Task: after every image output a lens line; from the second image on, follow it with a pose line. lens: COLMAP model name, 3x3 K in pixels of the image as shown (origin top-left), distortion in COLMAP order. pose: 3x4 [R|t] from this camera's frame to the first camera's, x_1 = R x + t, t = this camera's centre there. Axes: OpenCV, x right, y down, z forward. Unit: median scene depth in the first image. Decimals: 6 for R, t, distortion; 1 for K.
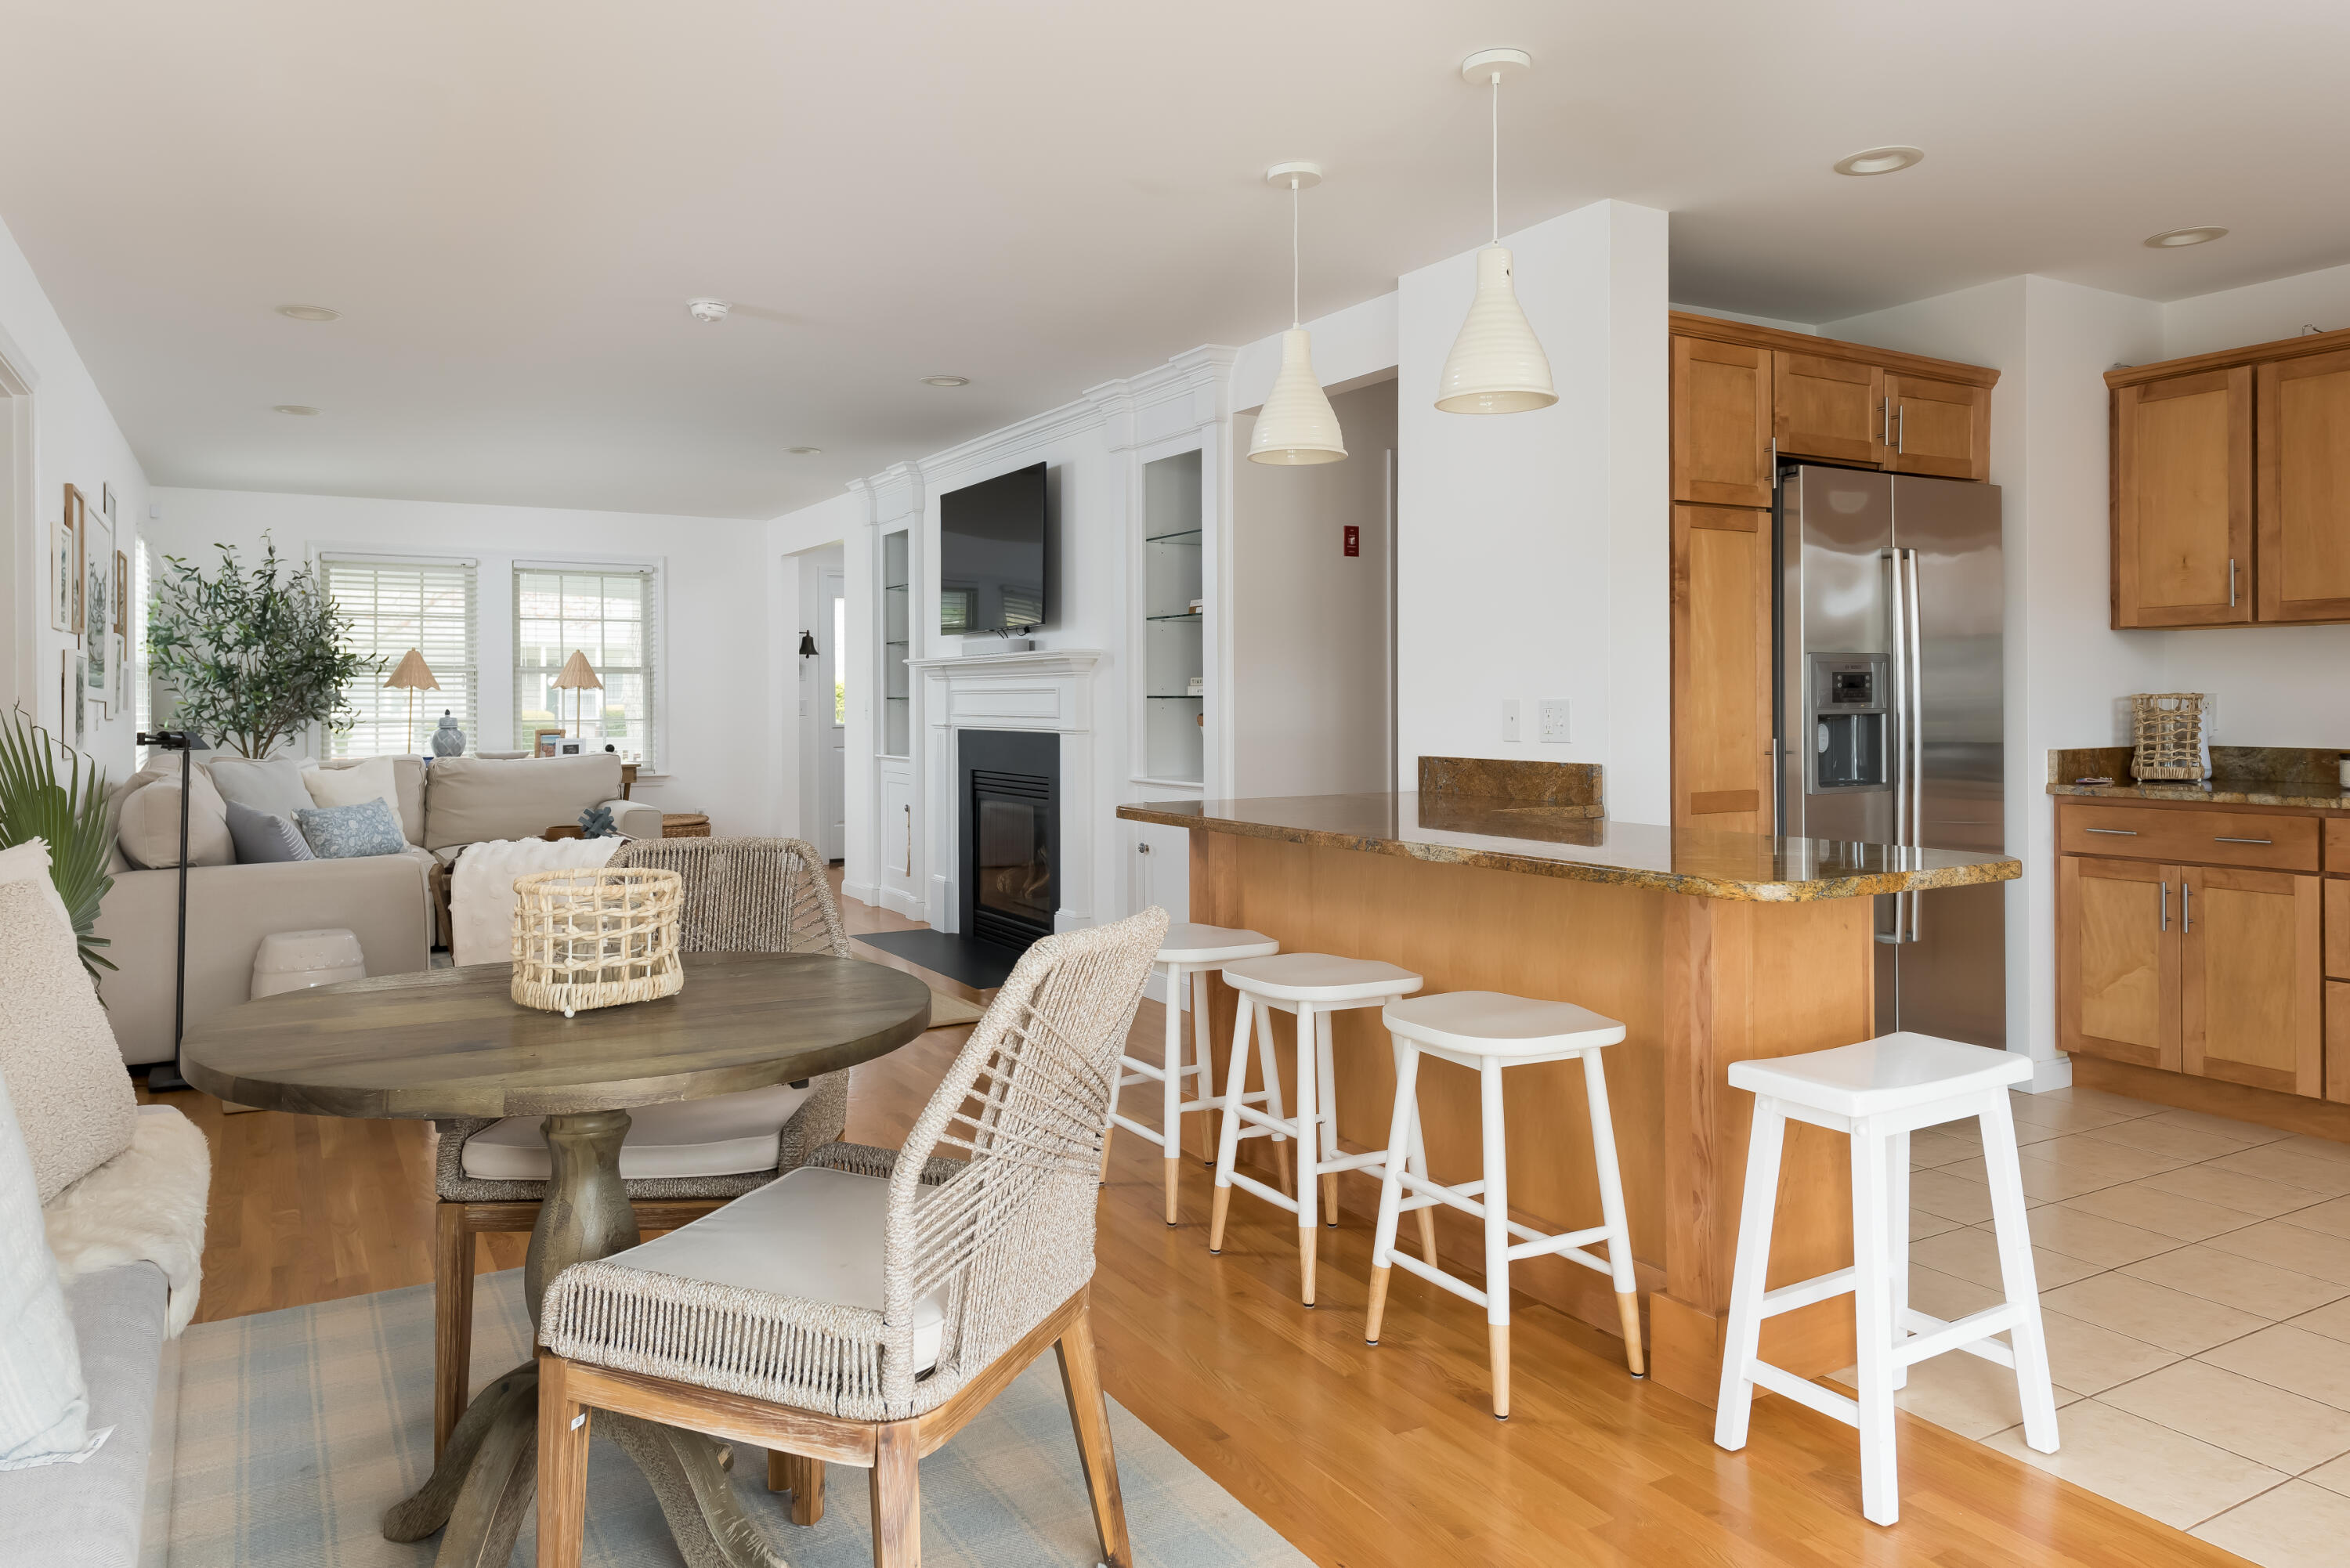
lens RADIAL K [[1581.2, 0, 1159.3], [0, 1581.2, 710.3], [0, 0, 1]] dist [0.038584, -0.032453]
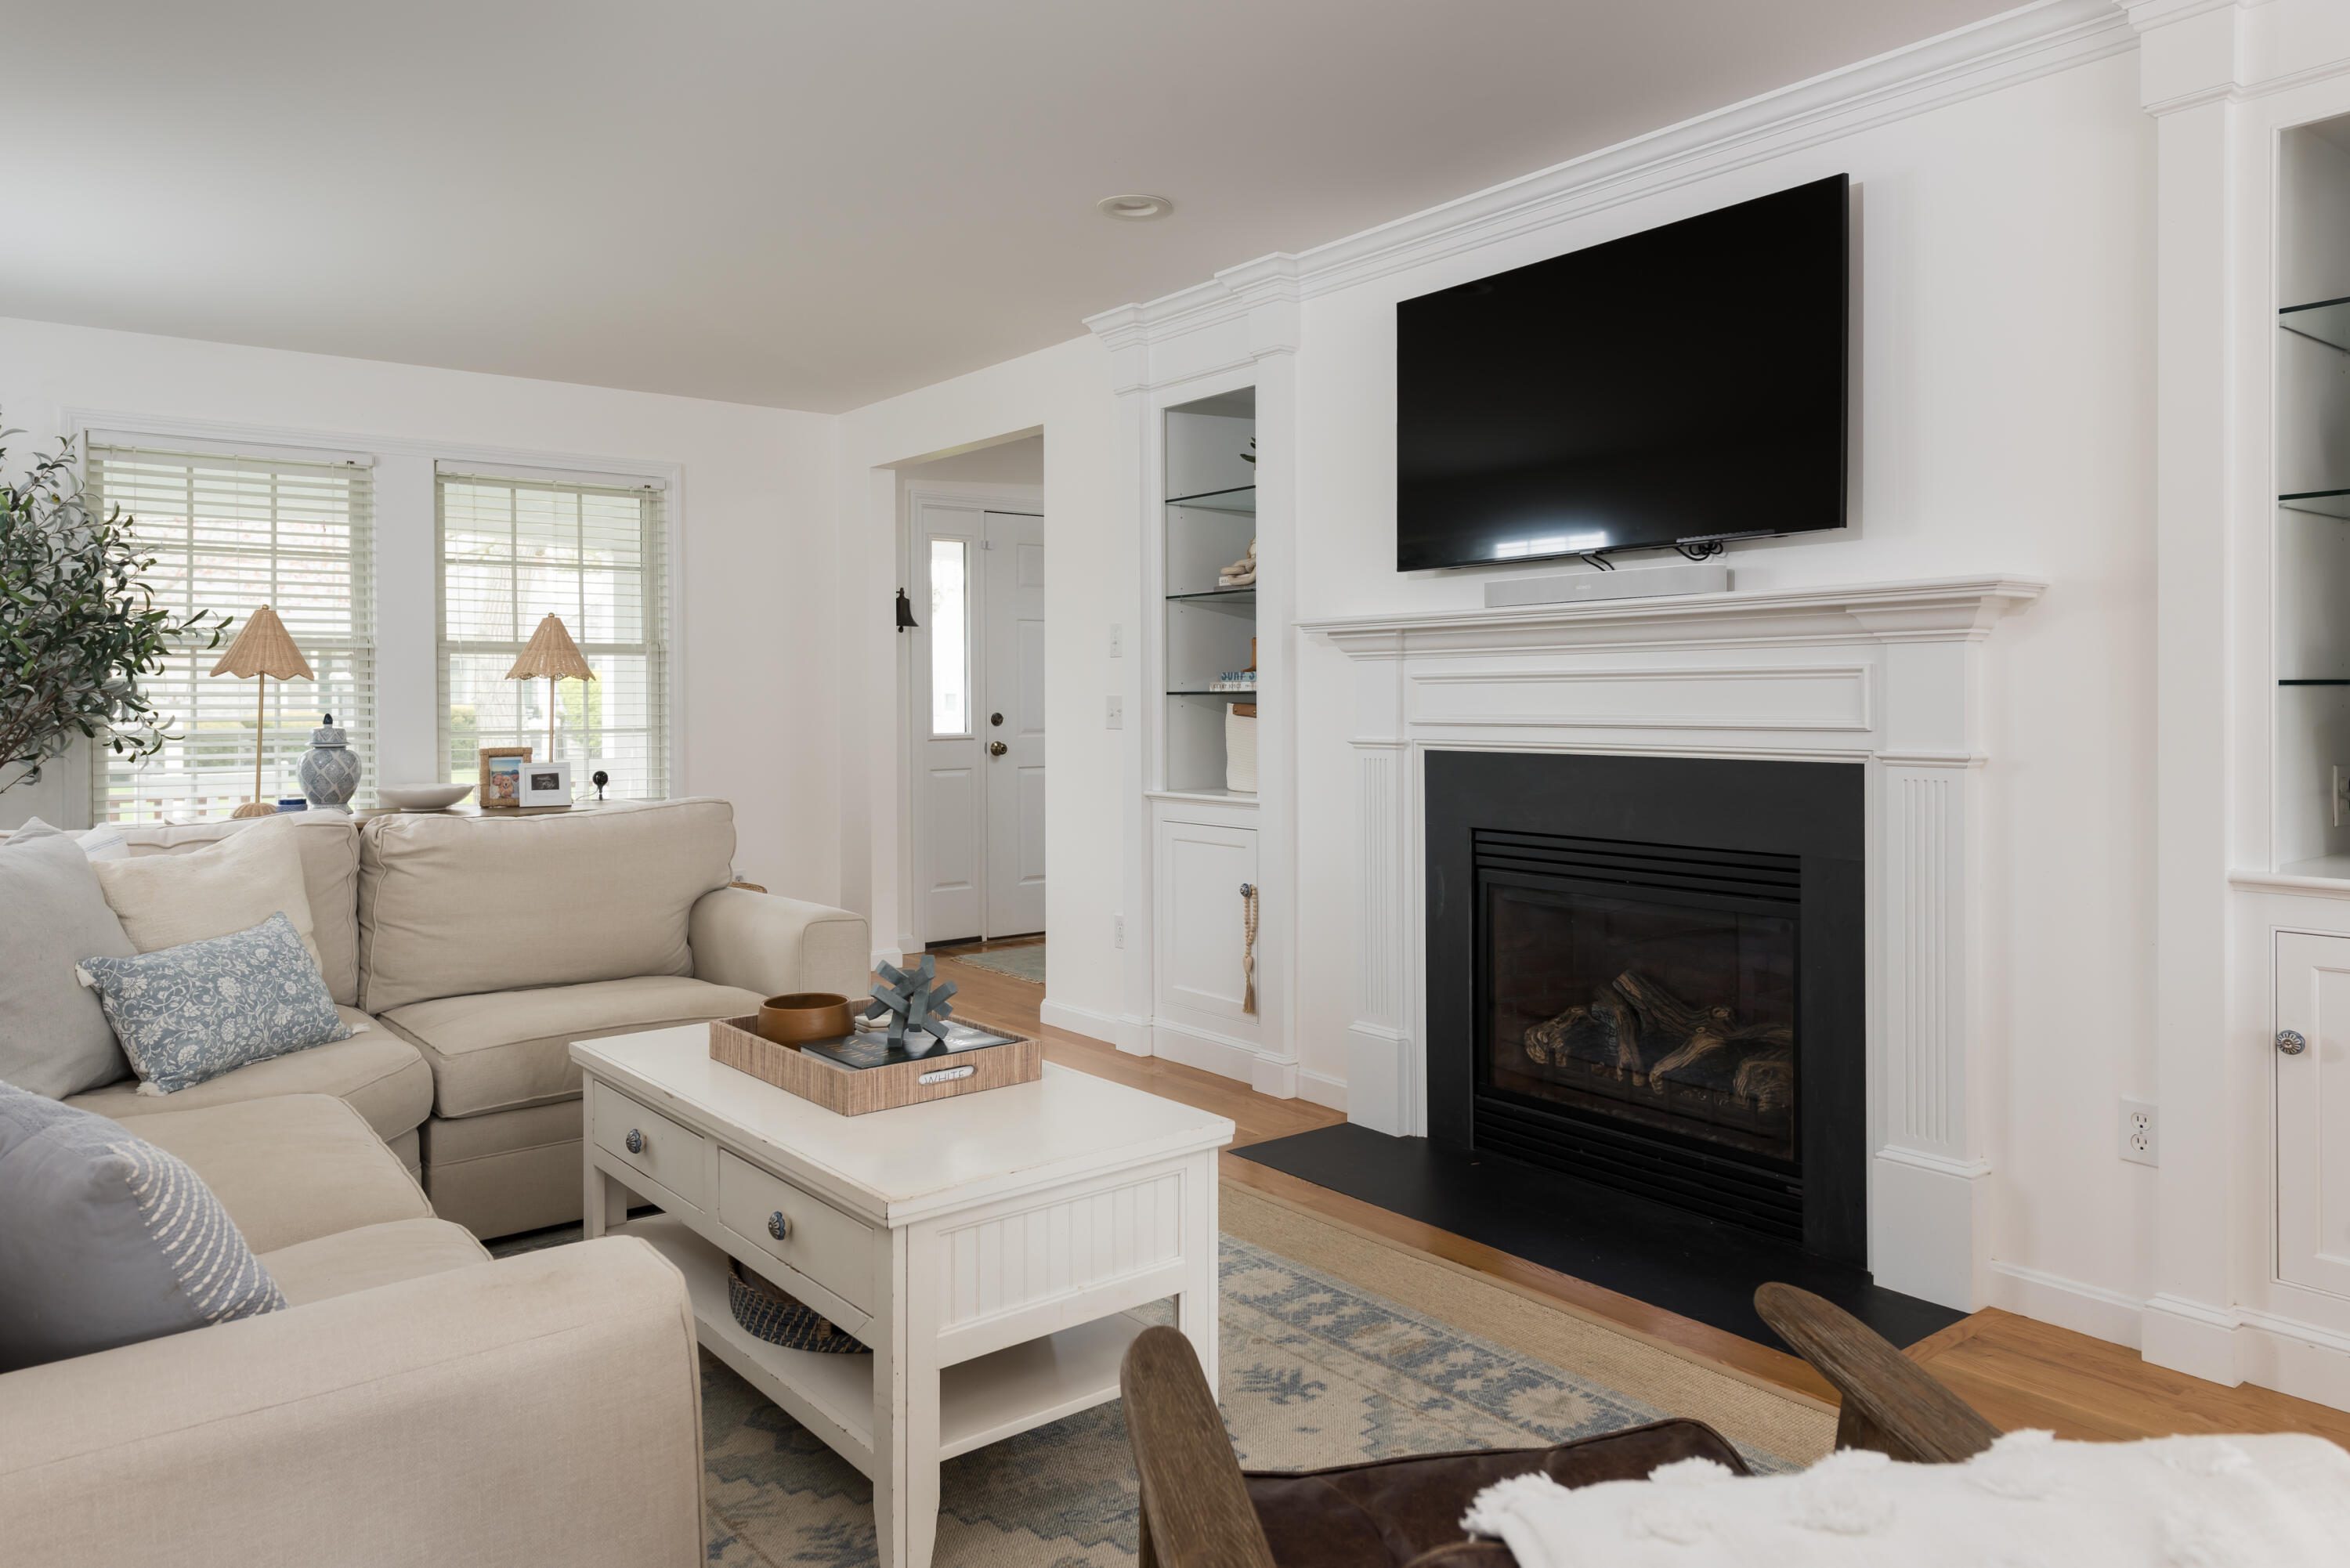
lens RADIAL K [[1581.2, 0, 1159.3], [0, 1581.2, 710.3], [0, 0, 1]] dist [0.038584, -0.032453]
pose [[0.990380, -0.003510, 0.138328, -0.473318], [0.003379, 0.999994, 0.001175, -0.003496], [-0.138331, -0.000696, 0.990386, 0.807010]]
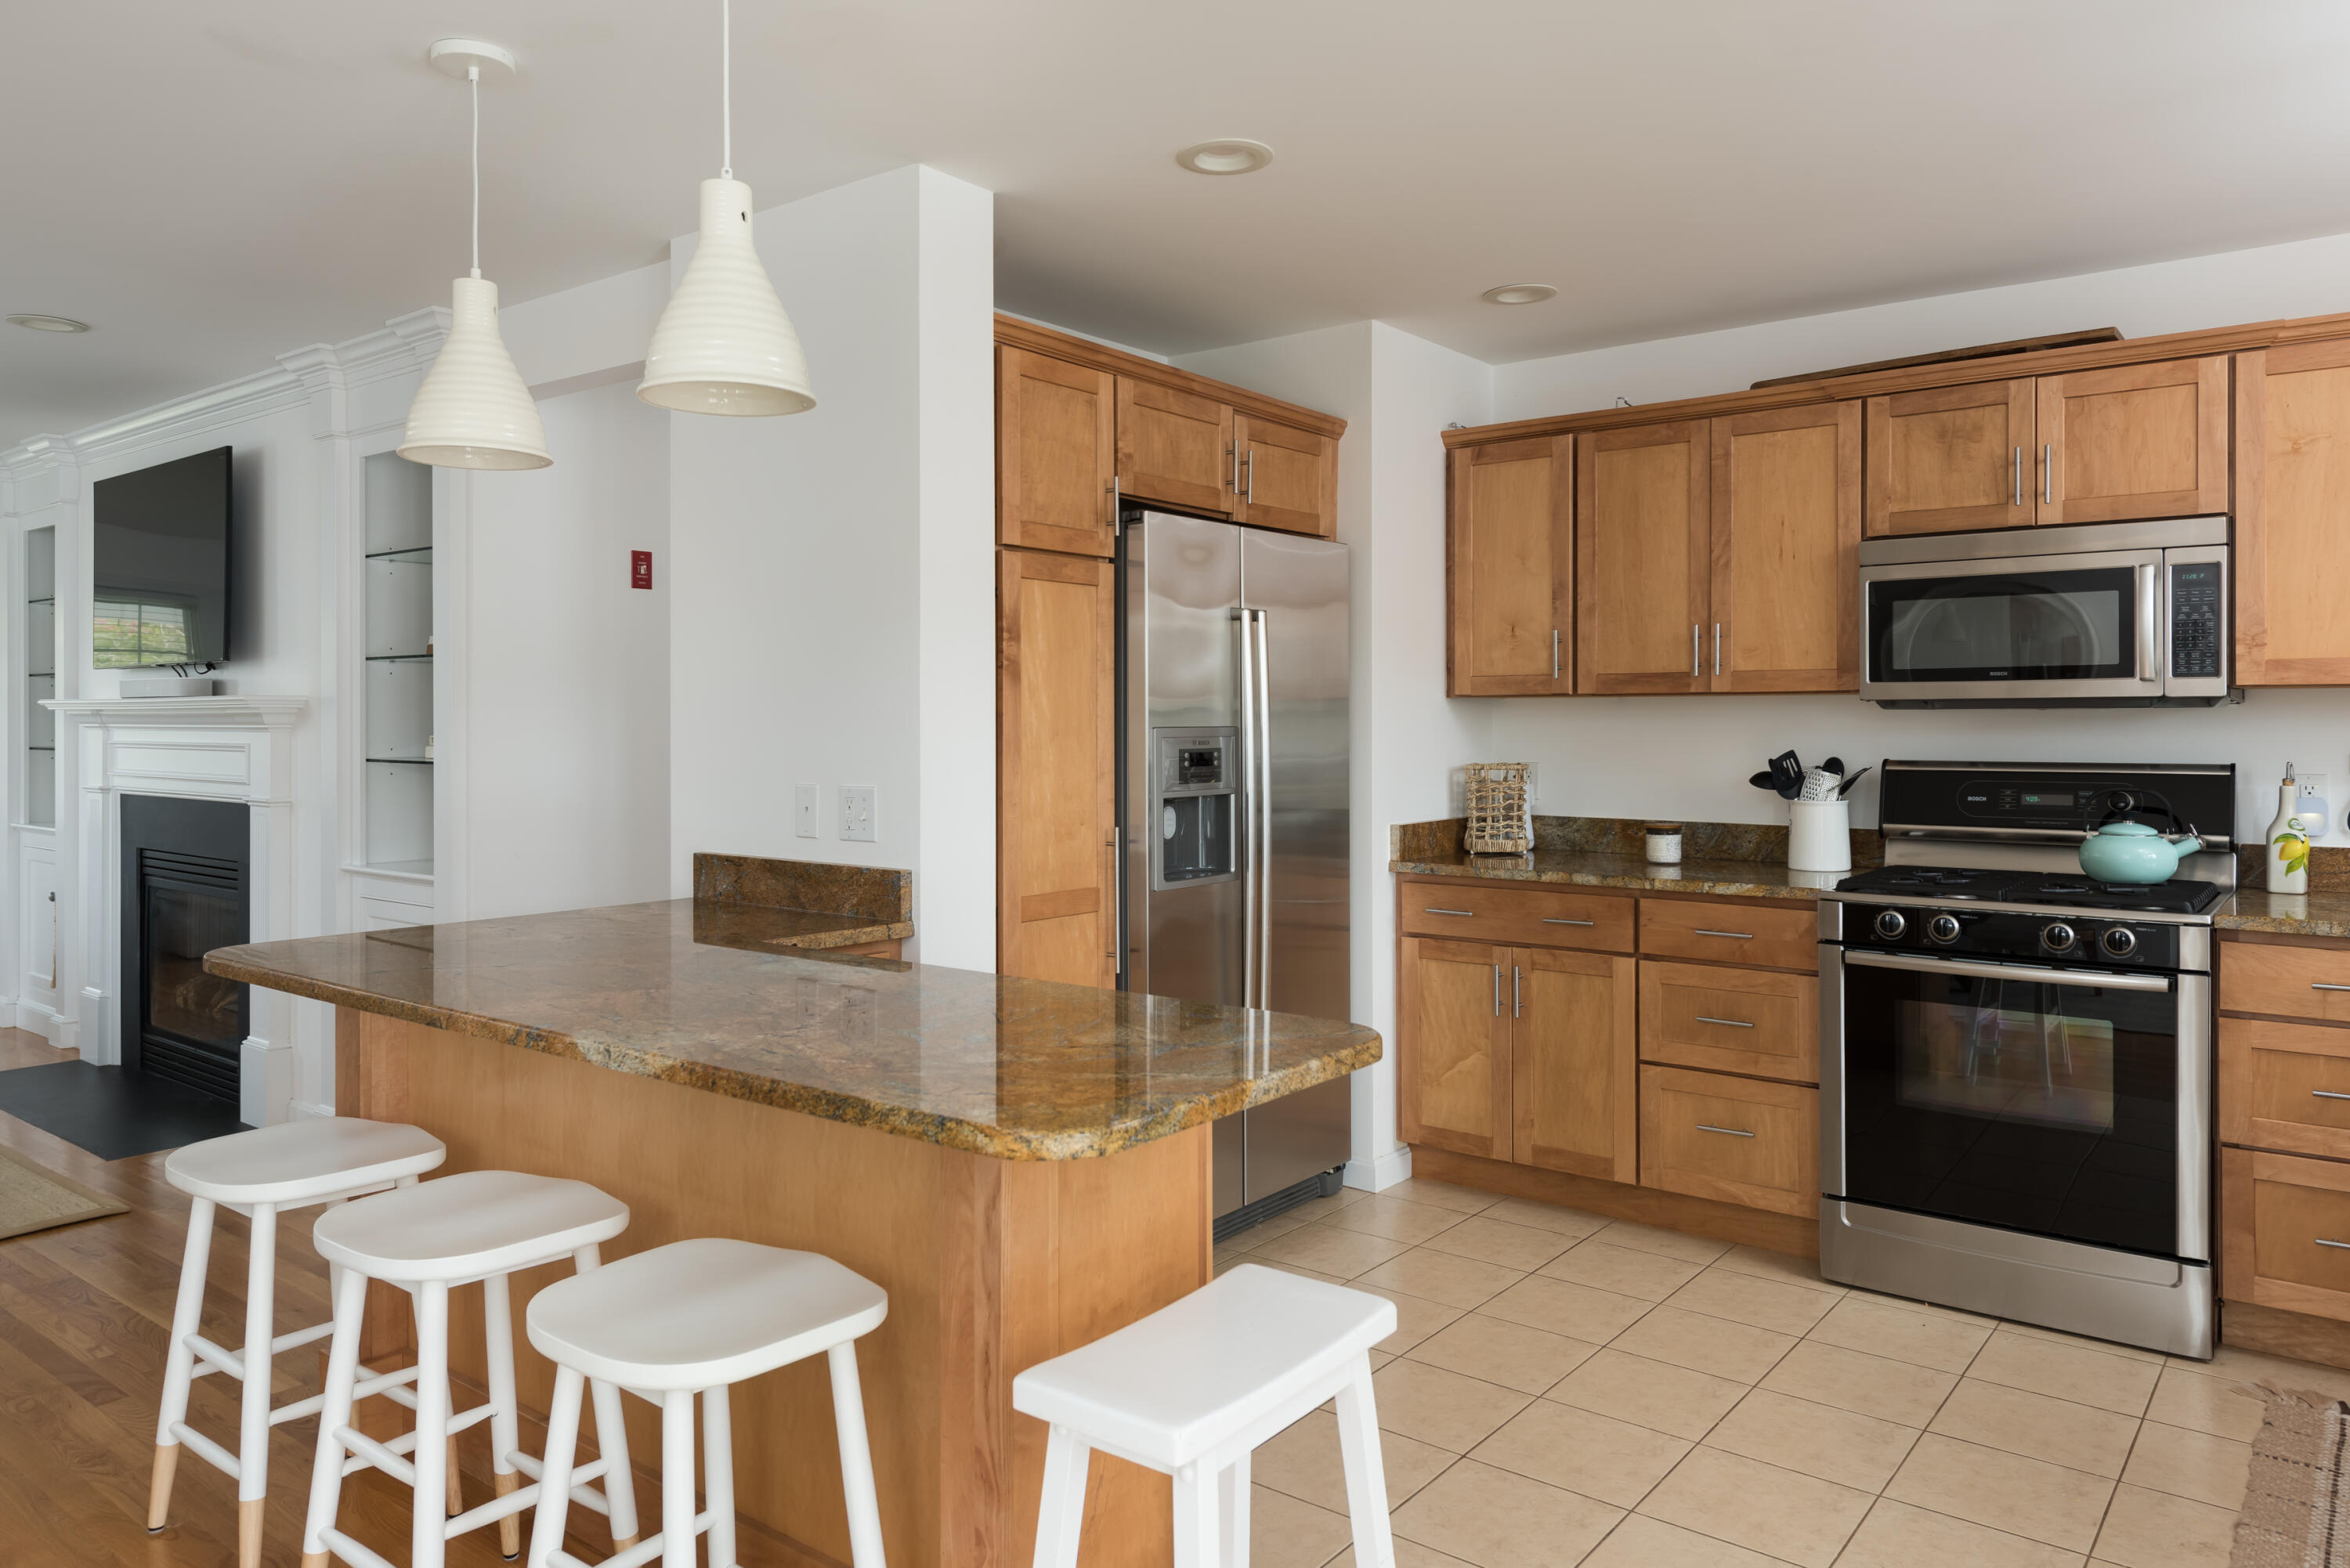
lens RADIAL K [[1581.2, 0, 1159.3], [0, 1581.2, 710.3], [0, 0, 1]] dist [0.038584, -0.032453]
pose [[0.930836, 0.008037, 0.365349, 0.090147], [-0.003567, 0.999910, -0.012908, -0.031997], [-0.365420, 0.010712, 0.930781, 0.184380]]
